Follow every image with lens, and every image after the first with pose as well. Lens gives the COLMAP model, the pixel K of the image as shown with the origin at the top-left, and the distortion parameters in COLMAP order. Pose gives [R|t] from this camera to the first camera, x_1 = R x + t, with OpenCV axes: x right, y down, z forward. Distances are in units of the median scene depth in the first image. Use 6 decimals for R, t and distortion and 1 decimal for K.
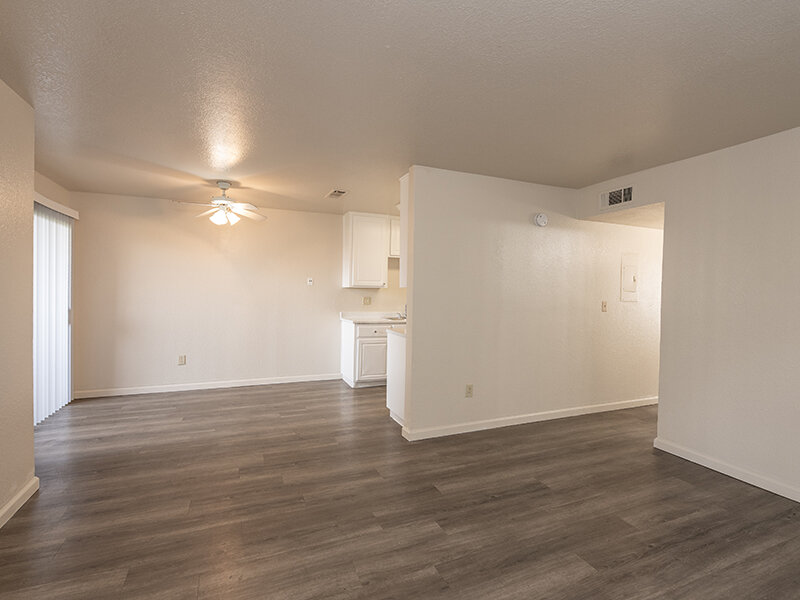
lens RADIAL K [[390.6, 0, 400.0], [0, 390.6, 300.0], [0, 0, 1]] dist [-0.002358, -0.000294]
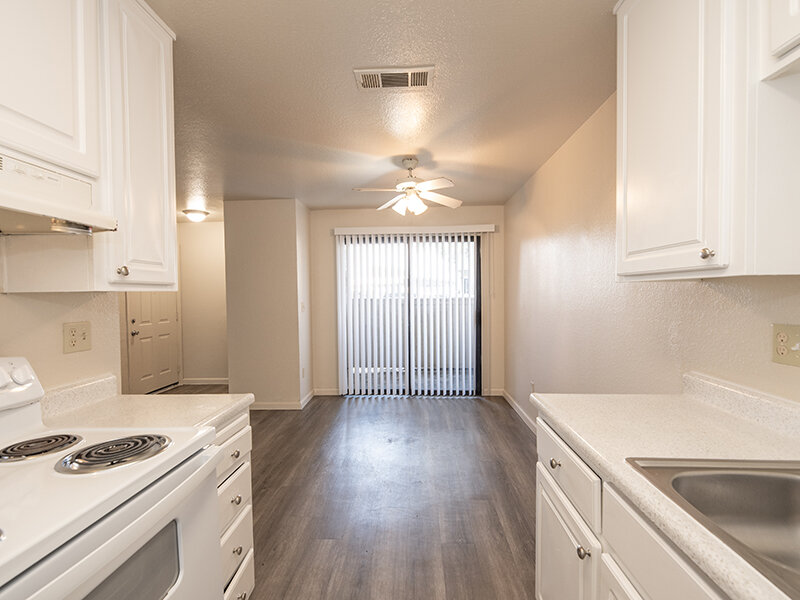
lens RADIAL K [[374.4, 0, 398.3], [0, 374.4, 303.3], [0, 0, 1]] dist [-0.002614, -0.000230]
pose [[-0.433692, 0.014452, -0.900945, 0.297682], [-0.017637, 0.999544, 0.024524, -0.035454], [0.900888, 0.026526, -0.433240, 1.574481]]
